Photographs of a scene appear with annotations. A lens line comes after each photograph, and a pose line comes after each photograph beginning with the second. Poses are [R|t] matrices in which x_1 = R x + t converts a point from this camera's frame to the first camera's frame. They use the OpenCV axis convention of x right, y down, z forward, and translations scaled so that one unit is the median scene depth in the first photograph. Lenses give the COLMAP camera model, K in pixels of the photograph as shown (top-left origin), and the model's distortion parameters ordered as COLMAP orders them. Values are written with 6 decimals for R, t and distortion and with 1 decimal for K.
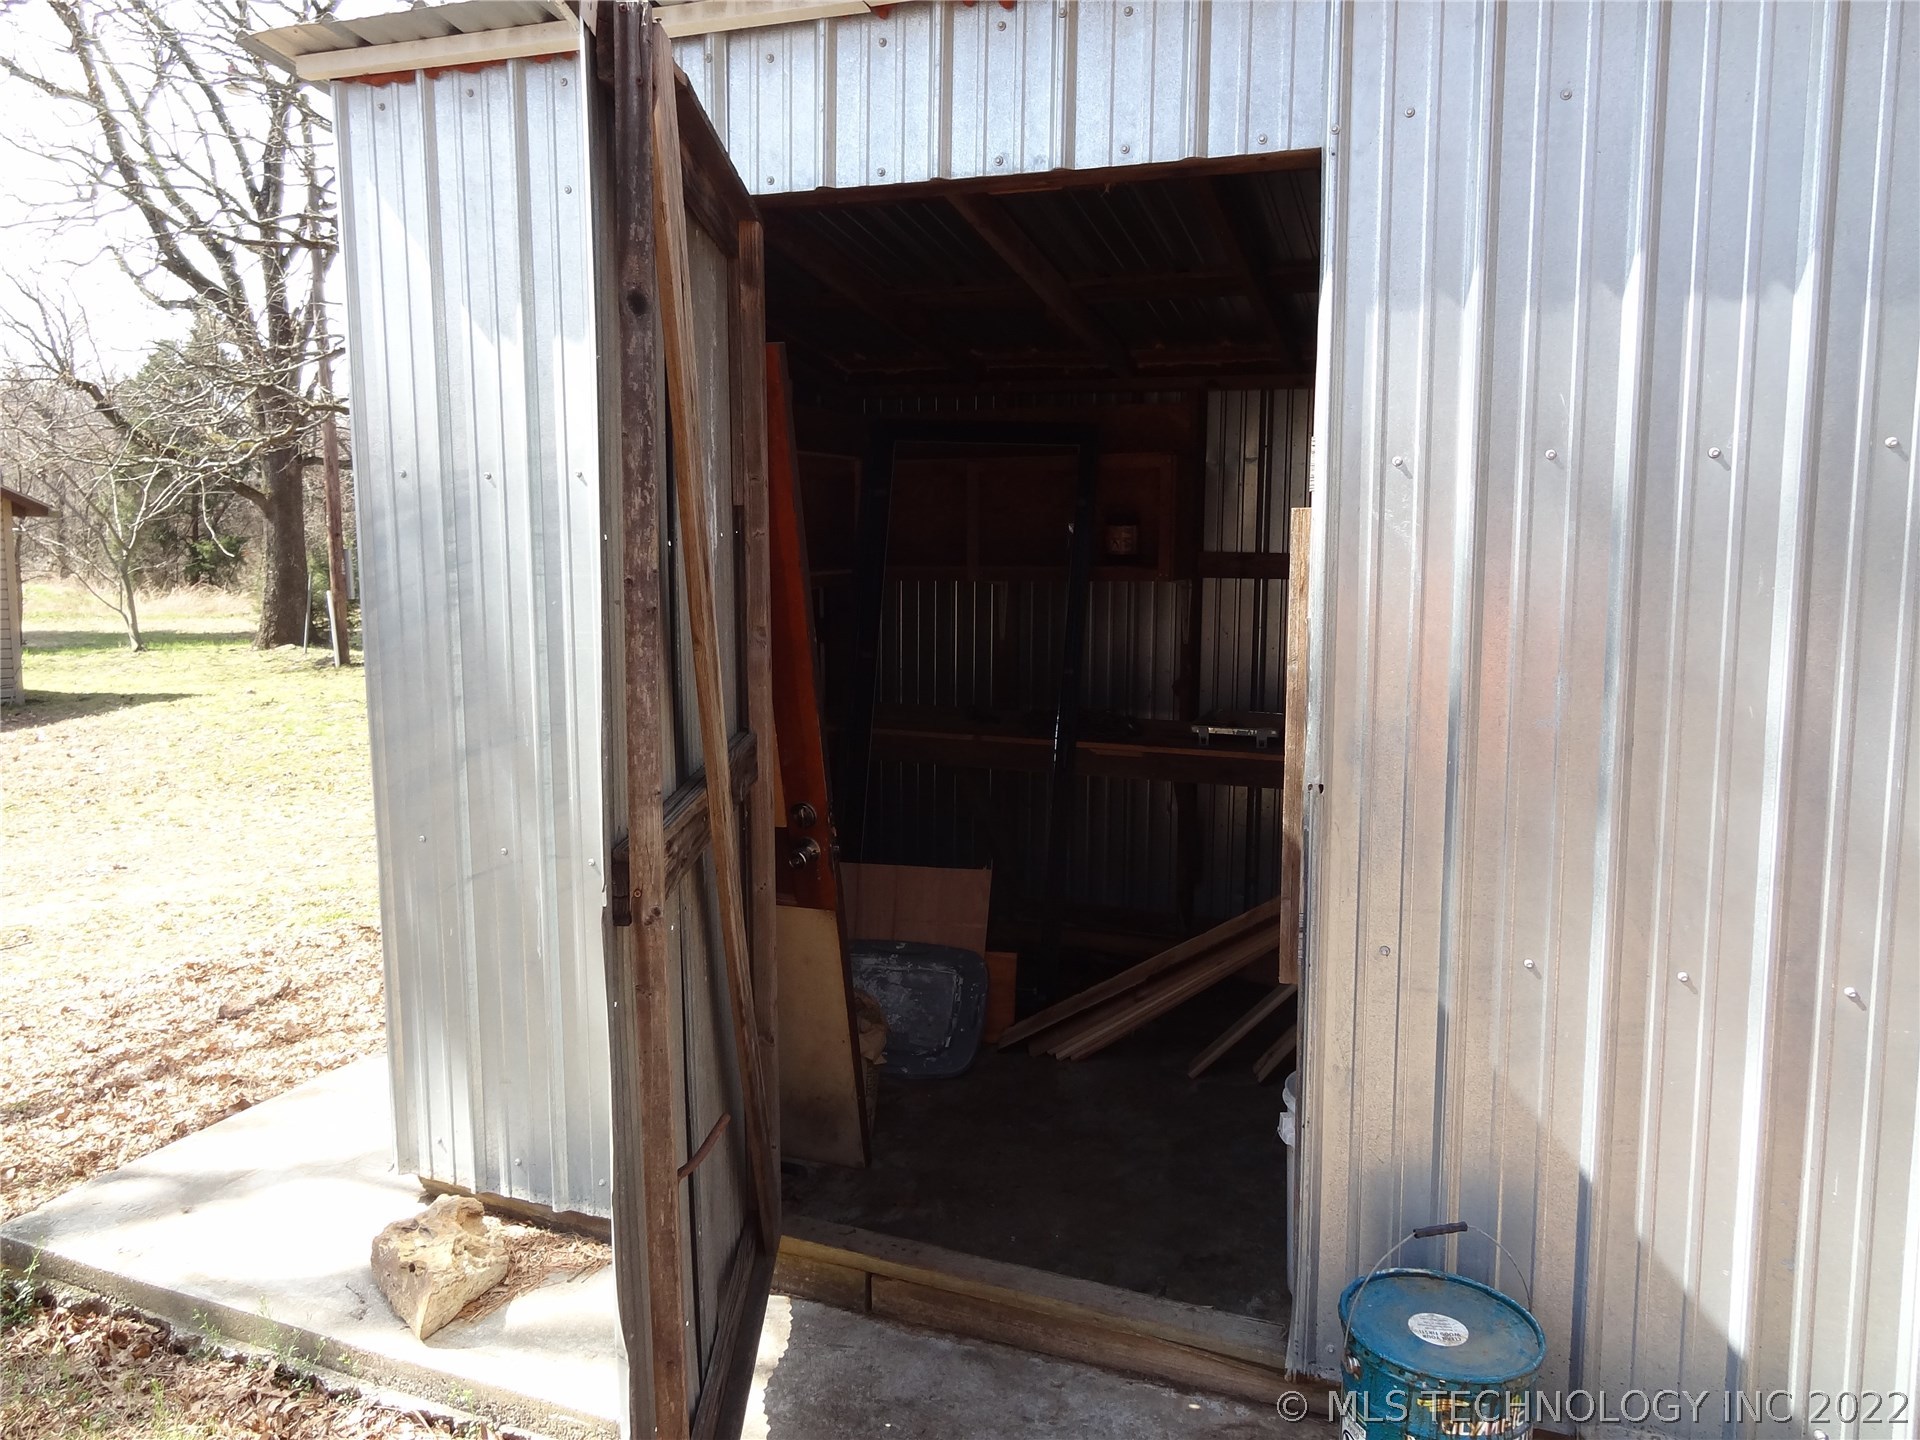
lens RADIAL K [[1334.9, 0, 961.5], [0, 1334.9, 721.5], [0, 0, 1]] dist [-0.002873, 0.001300]
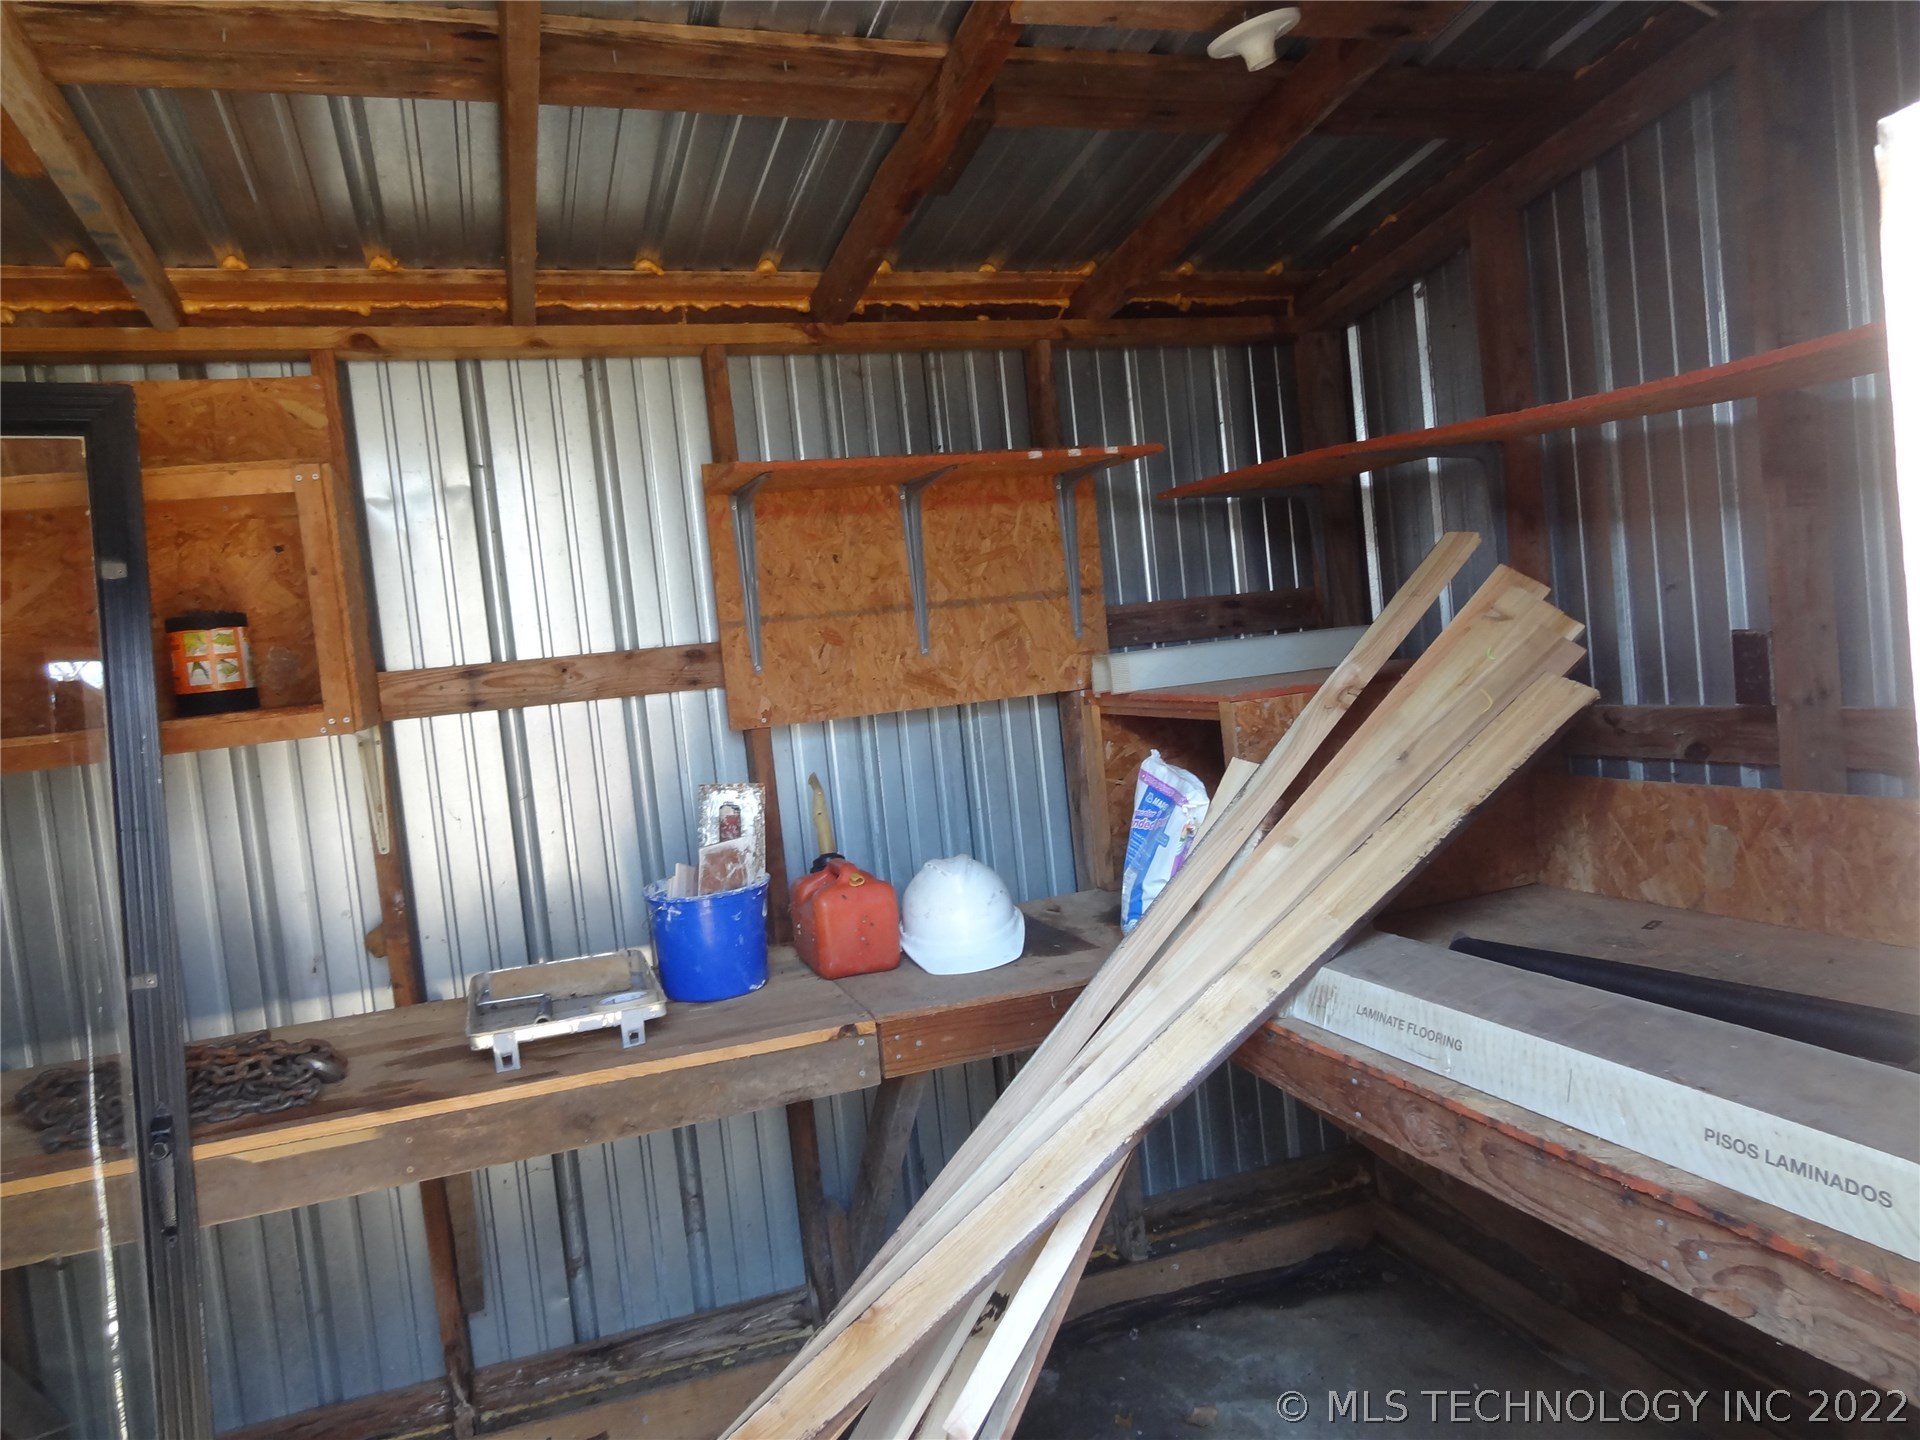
lens RADIAL K [[1334.9, 0, 968.8], [0, 1334.9, 726.8], [0, 0, 1]] dist [-0.002873, 0.001300]
pose [[0.758511, -0.124201, 0.639715, 0.019748], [0.185562, 0.982195, -0.029328, -0.050129], [-0.624682, 0.140952, 0.768053, 0.475694]]
